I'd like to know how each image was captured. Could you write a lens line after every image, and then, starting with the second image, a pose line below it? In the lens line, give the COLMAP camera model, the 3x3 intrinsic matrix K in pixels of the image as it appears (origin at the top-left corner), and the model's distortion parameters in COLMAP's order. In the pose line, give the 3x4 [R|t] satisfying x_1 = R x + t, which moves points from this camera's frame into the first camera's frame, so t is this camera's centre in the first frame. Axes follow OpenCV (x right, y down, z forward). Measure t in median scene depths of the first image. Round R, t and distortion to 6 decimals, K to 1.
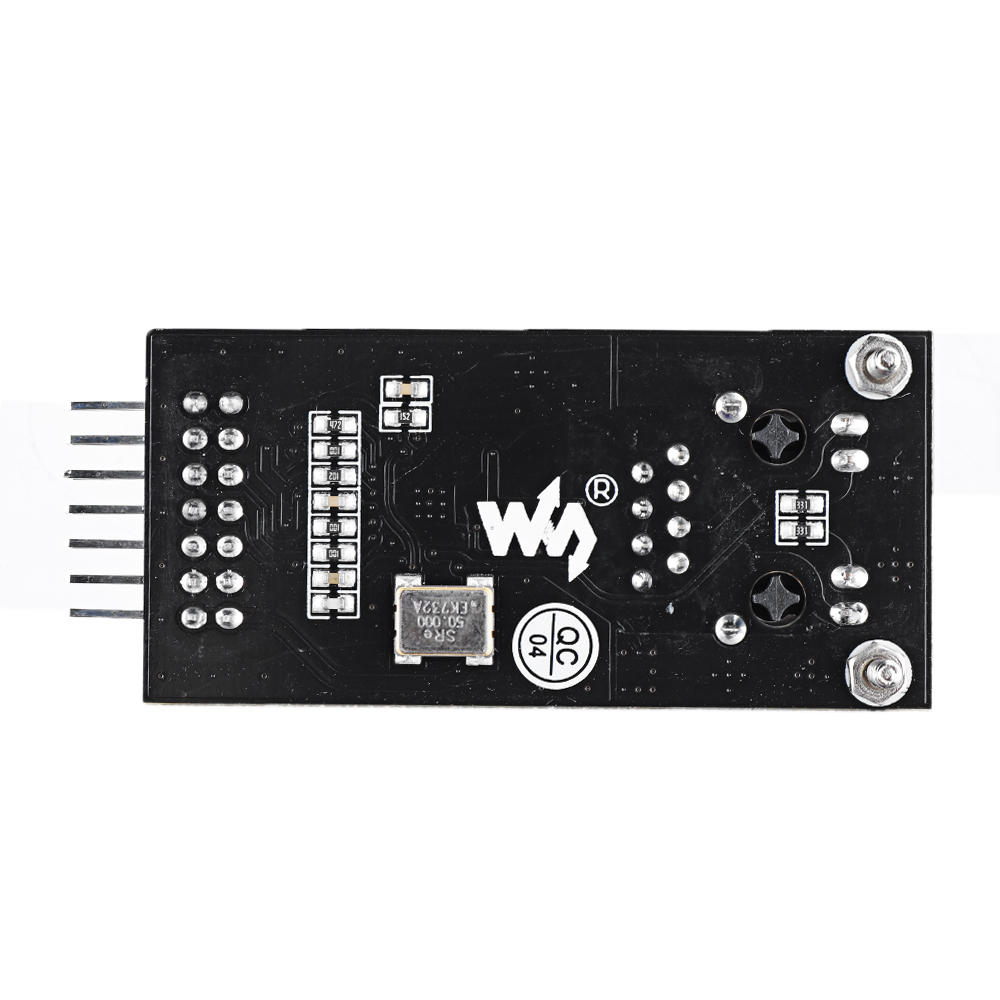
lens RADIAL K [[3547.1, 0, 500.0], [0, 3547.1, 500.0], [0, 0, 1]] dist [-0.008193, 1.057626]
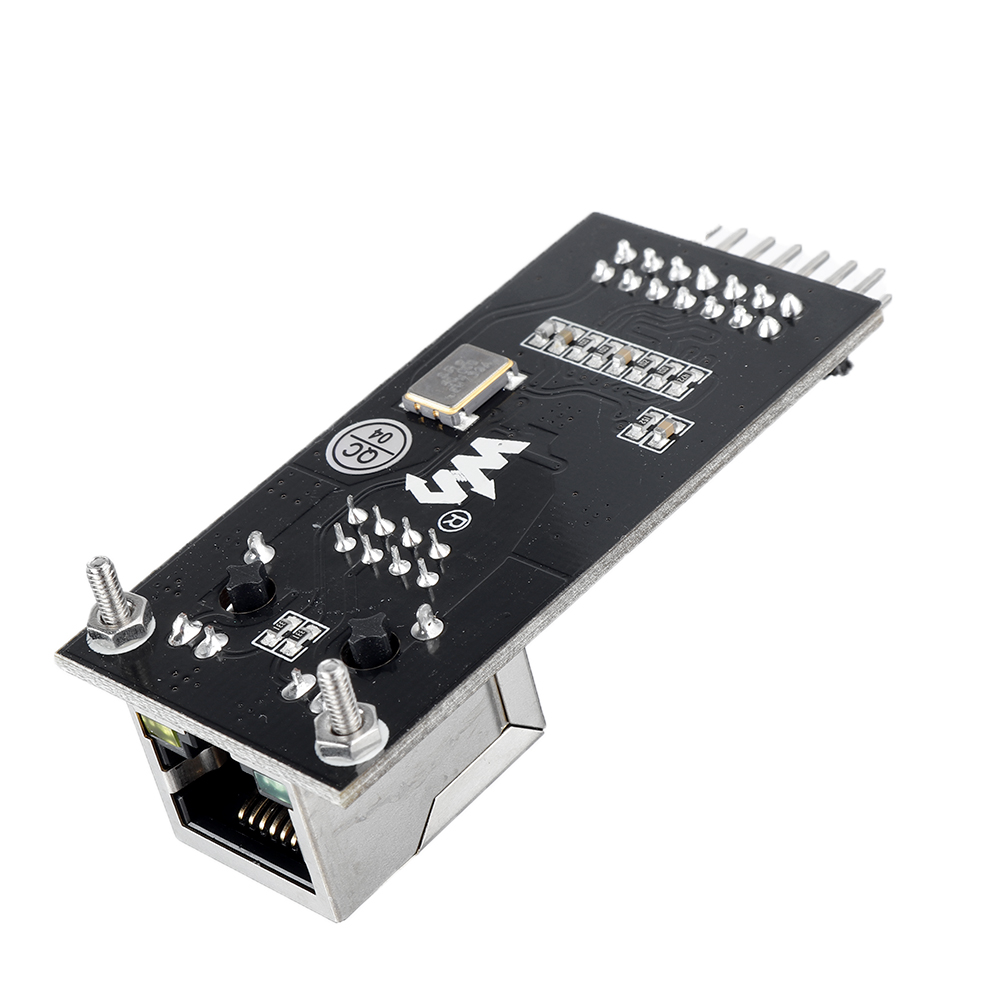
lens RADIAL K [[3547.1, 0, 500.0], [0, 3547.1, 500.0], [0, 0, 1]] dist [-0.008193, 1.057626]
pose [[-0.631580, 0.616919, -0.469593, 0.459251], [-0.723437, -0.251104, 0.643106, -0.614890], [0.278827, 0.745894, 0.604894, 0.430508]]
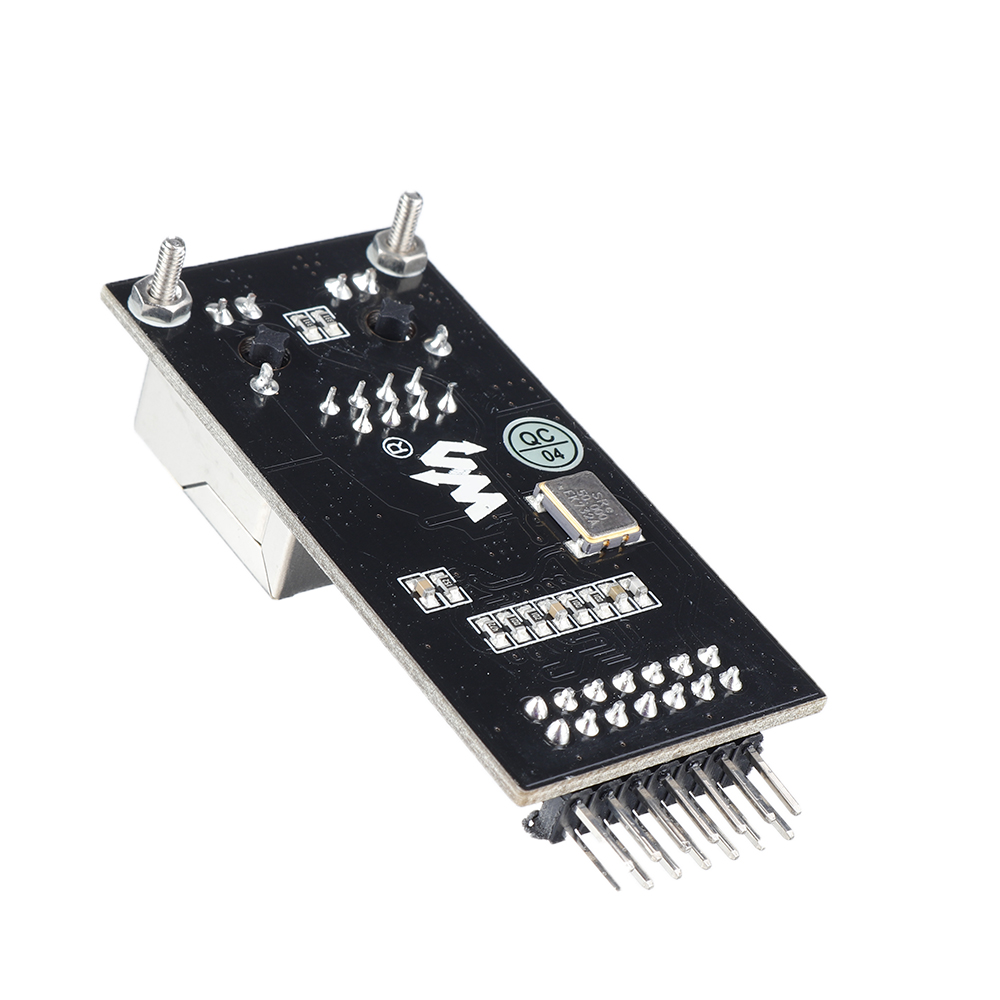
lens RADIAL K [[3547.1, 0, 500.0], [0, 3547.1, 500.0], [0, 0, 1]] dist [-0.008193, 1.057626]
pose [[-0.574036, -0.578383, 0.579617, -0.589371], [0.779954, -0.170700, 0.602107, -0.597808], [-0.249308, 0.797705, 0.549101, 0.443568]]
